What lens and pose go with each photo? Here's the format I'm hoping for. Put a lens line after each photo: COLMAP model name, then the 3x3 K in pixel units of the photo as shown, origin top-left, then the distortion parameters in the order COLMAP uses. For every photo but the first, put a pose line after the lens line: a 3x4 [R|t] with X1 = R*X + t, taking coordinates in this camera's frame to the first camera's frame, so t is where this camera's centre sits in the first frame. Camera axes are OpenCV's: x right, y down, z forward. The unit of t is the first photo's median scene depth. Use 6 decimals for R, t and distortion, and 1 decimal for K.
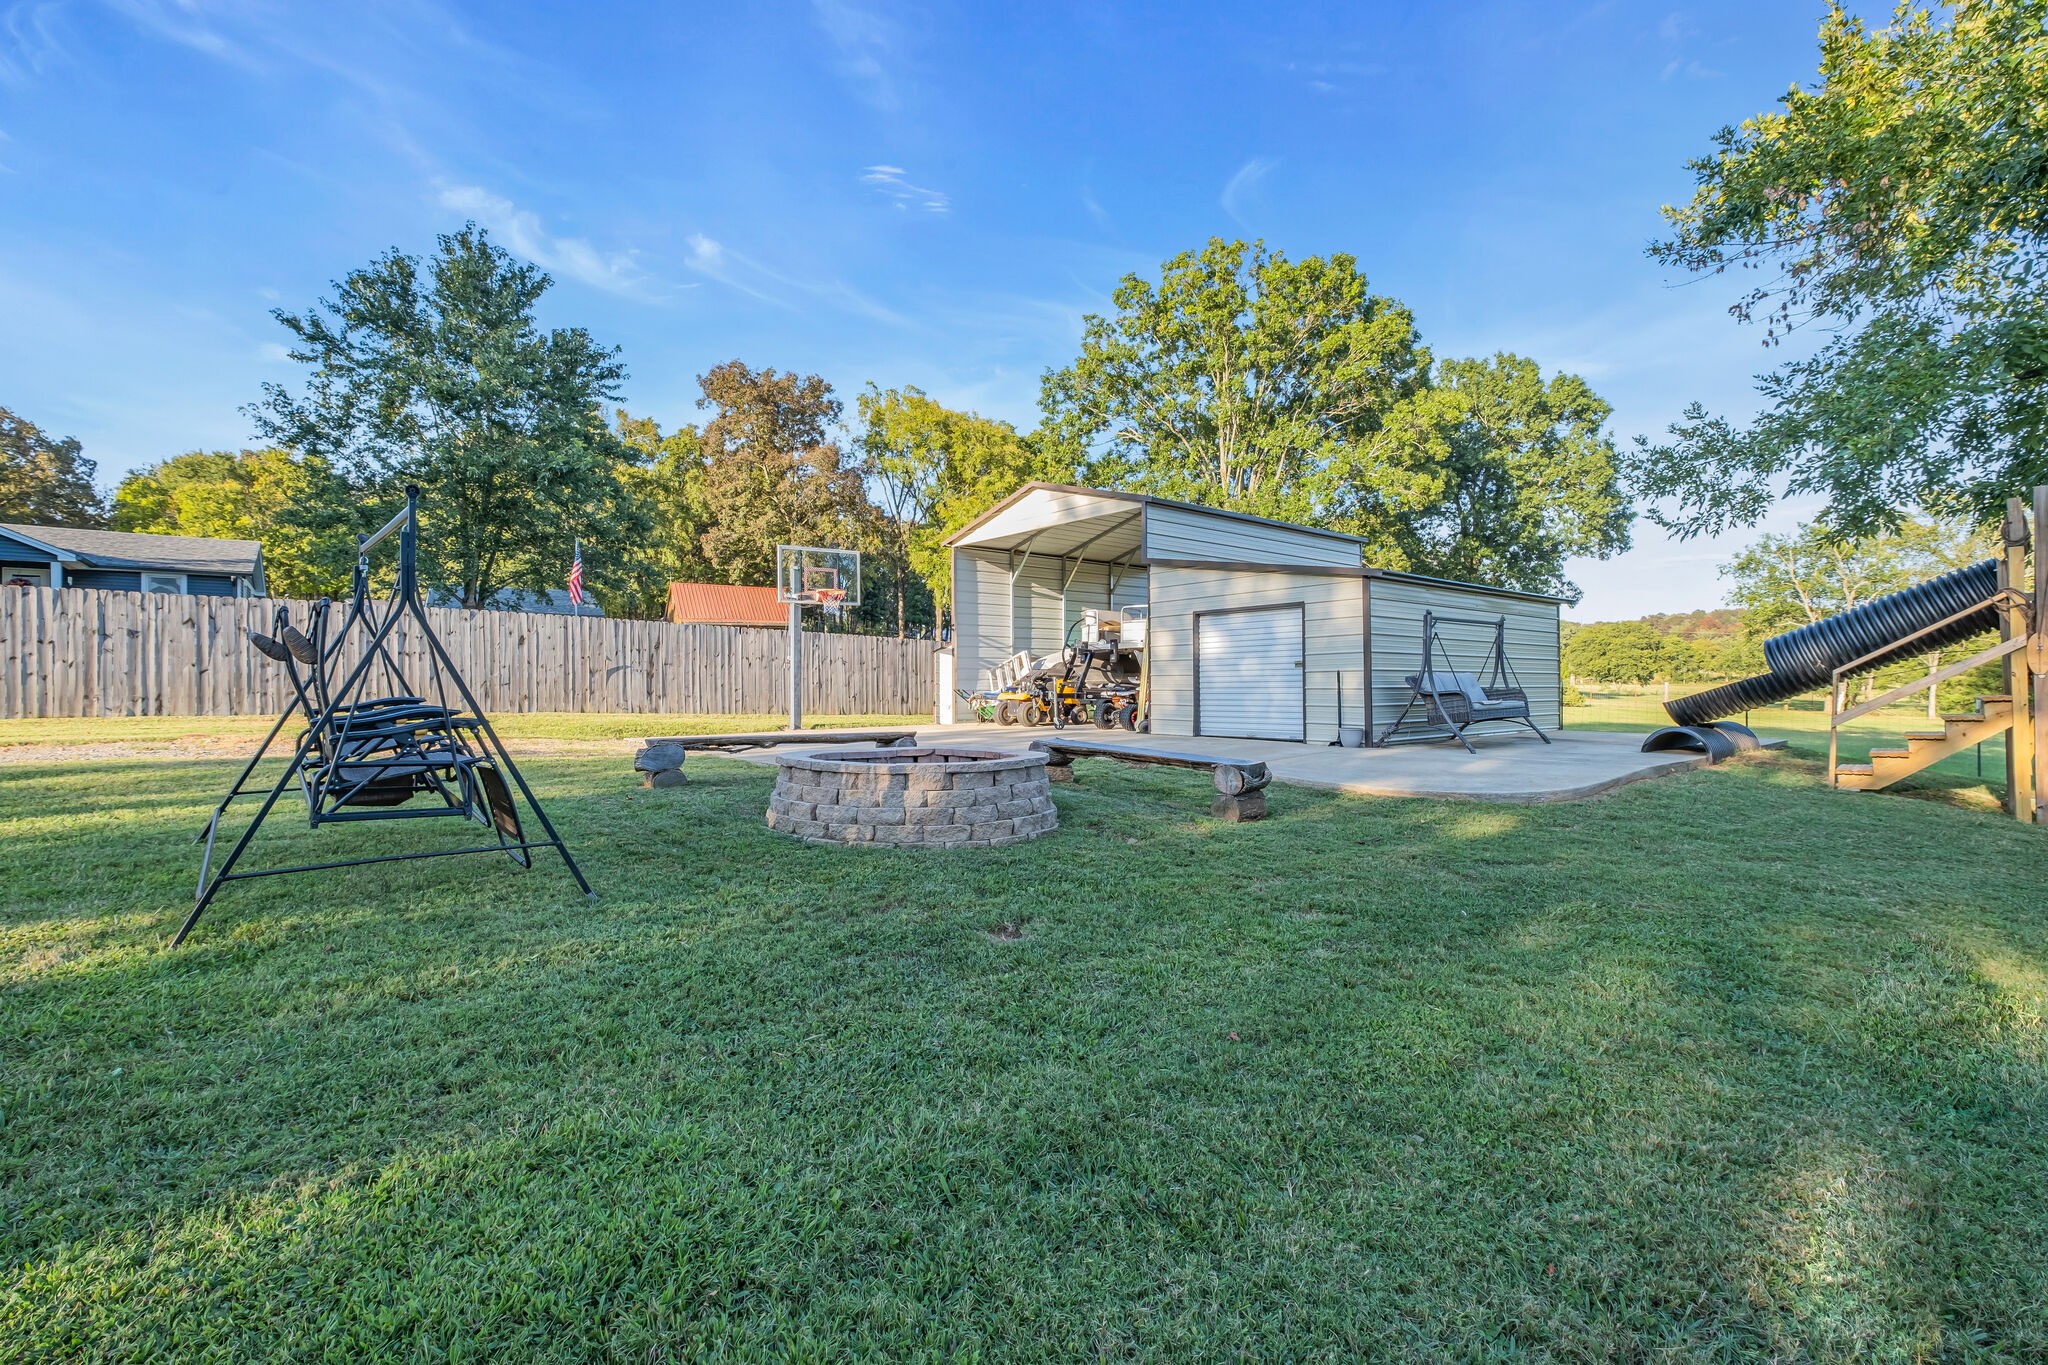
lens RADIAL K [[902.5, 0, 1023.8], [0, 902.5, 680.4], [0, 0, 1]] dist [-0.000144, -0.003065]
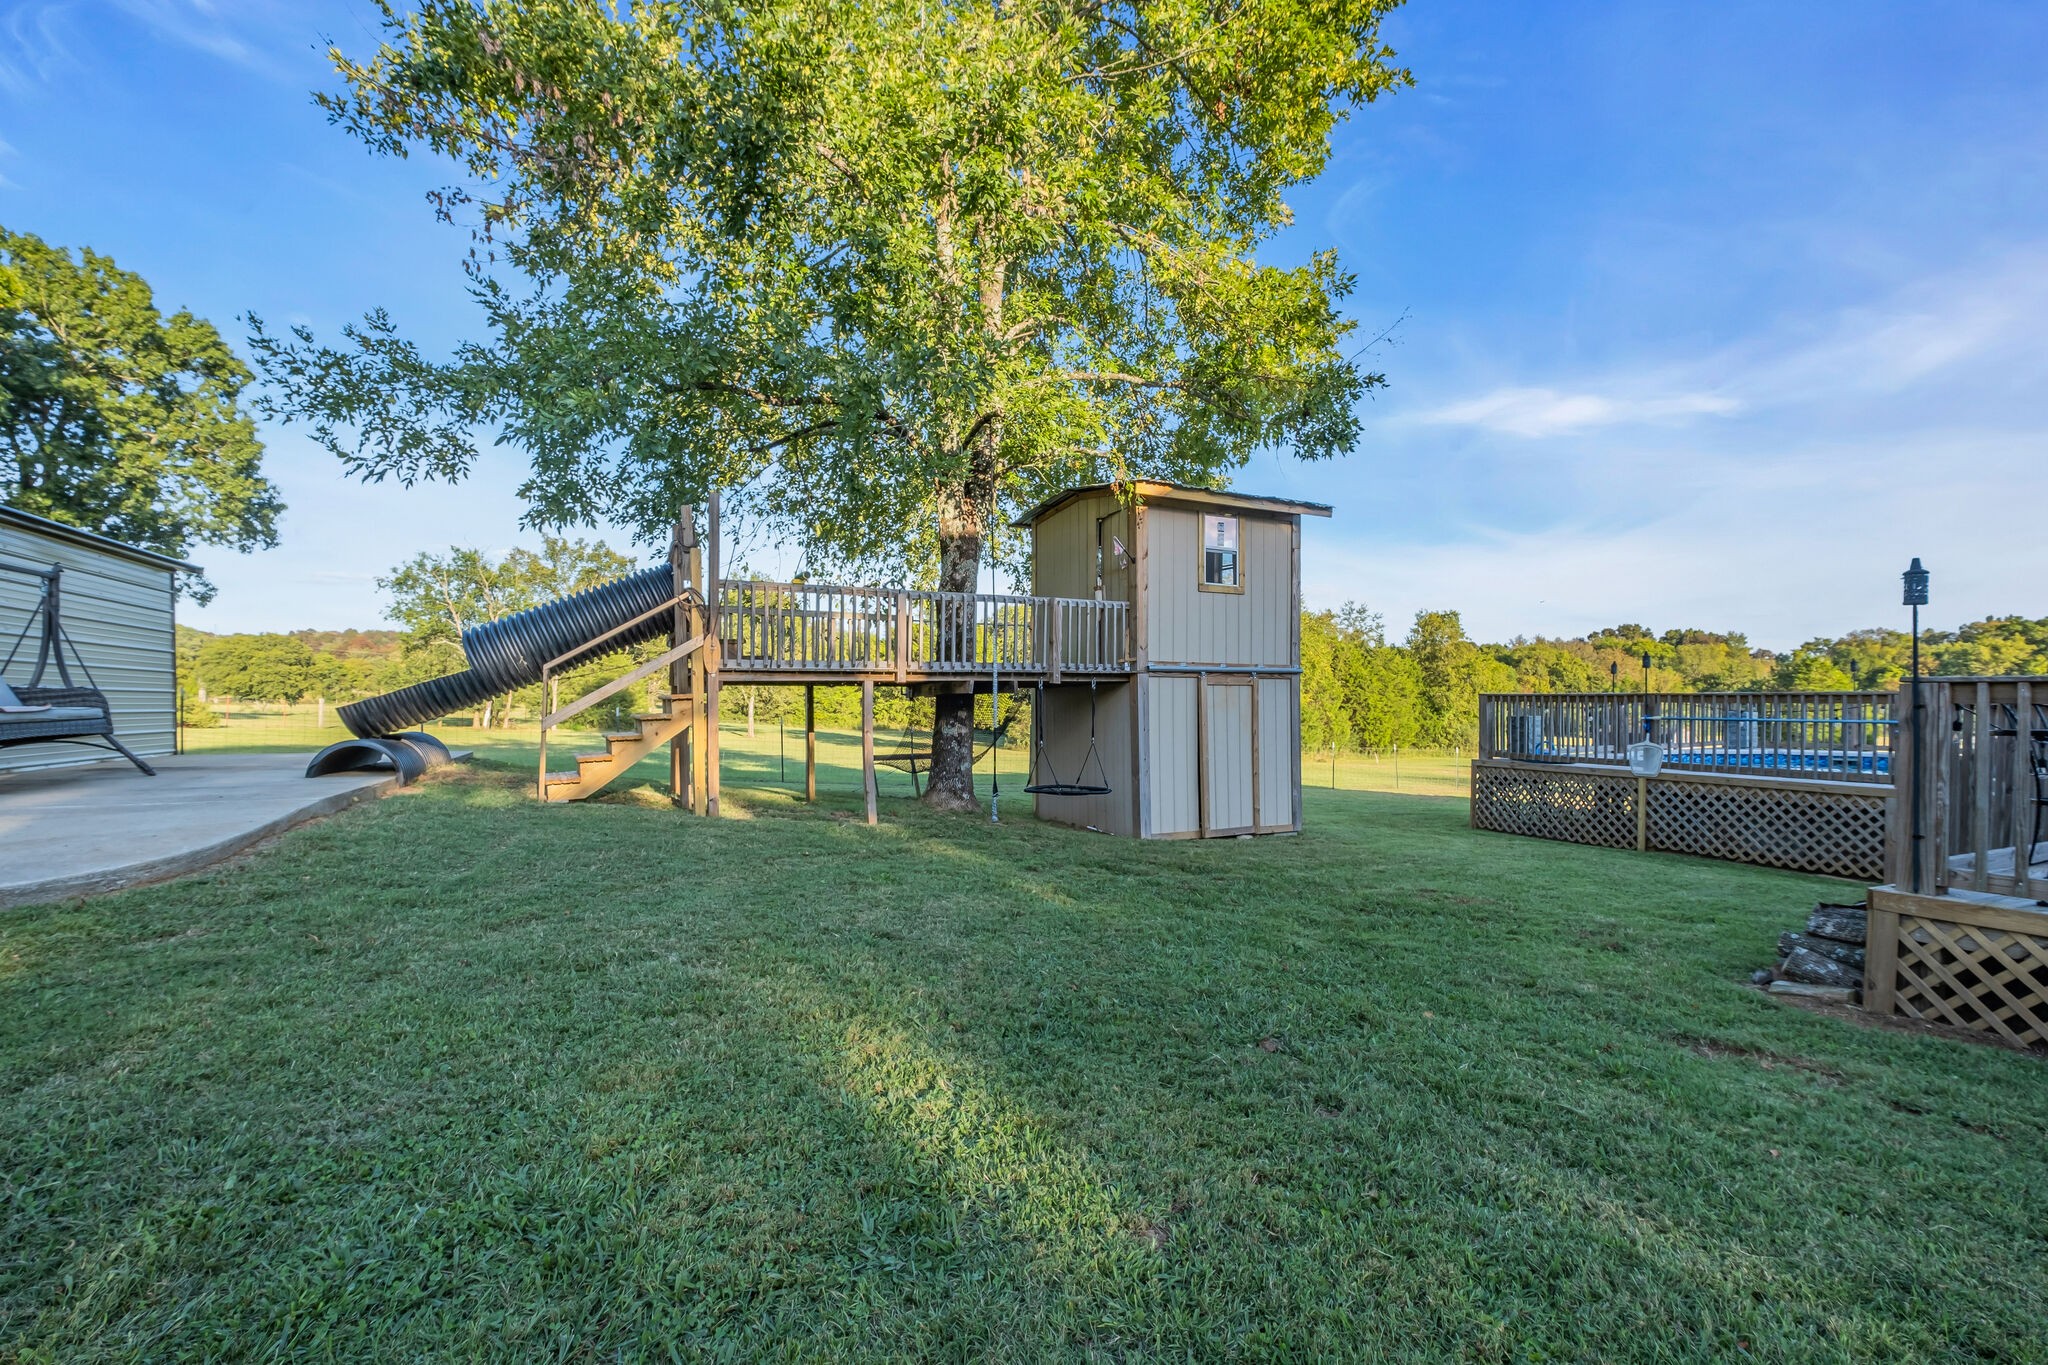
lens RADIAL K [[902.5, 0, 1019.8], [0, 902.5, 713.6], [0, 0, 1]] dist [-0.000144, -0.003065]
pose [[0.284717, -0.008432, 0.958575, 0.064251], [-0.004181, 0.999941, 0.010038, 0.007621], [-0.958603, -0.006866, 0.284664, 0.100779]]
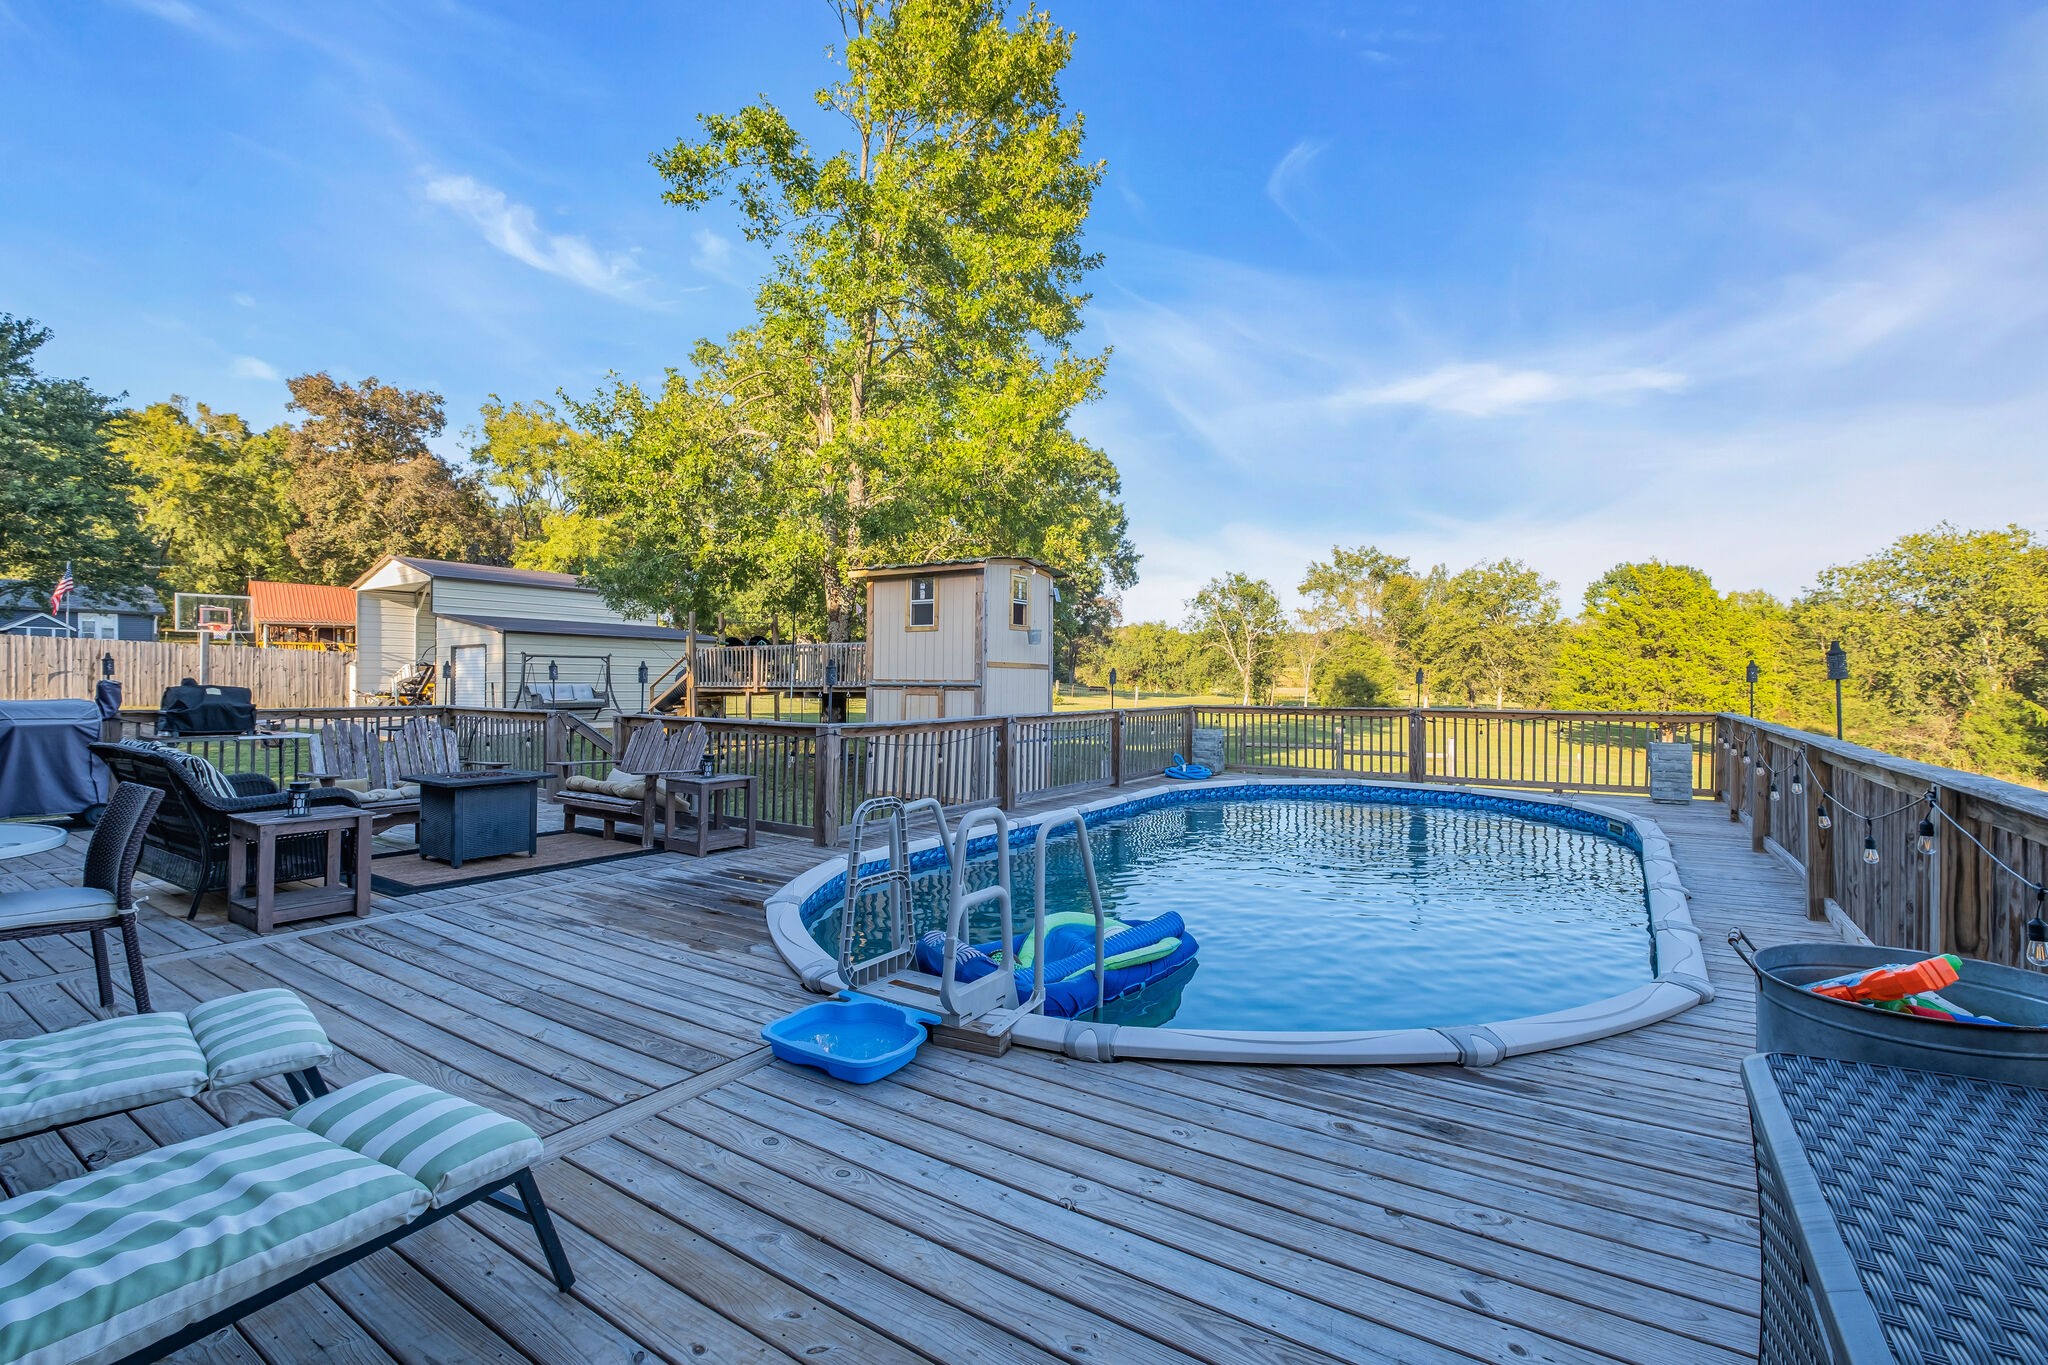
lens RADIAL K [[902.5, 0, 1019.1], [0, 902.5, 678.7], [0, 0, 1]] dist [-0.000144, -0.003065]
pose [[0.964300, 0.011385, 0.264566, 0.378299], [-0.011128, 0.999935, -0.002471, -0.010829], [-0.264577, -0.000561, 0.964364, -0.448758]]
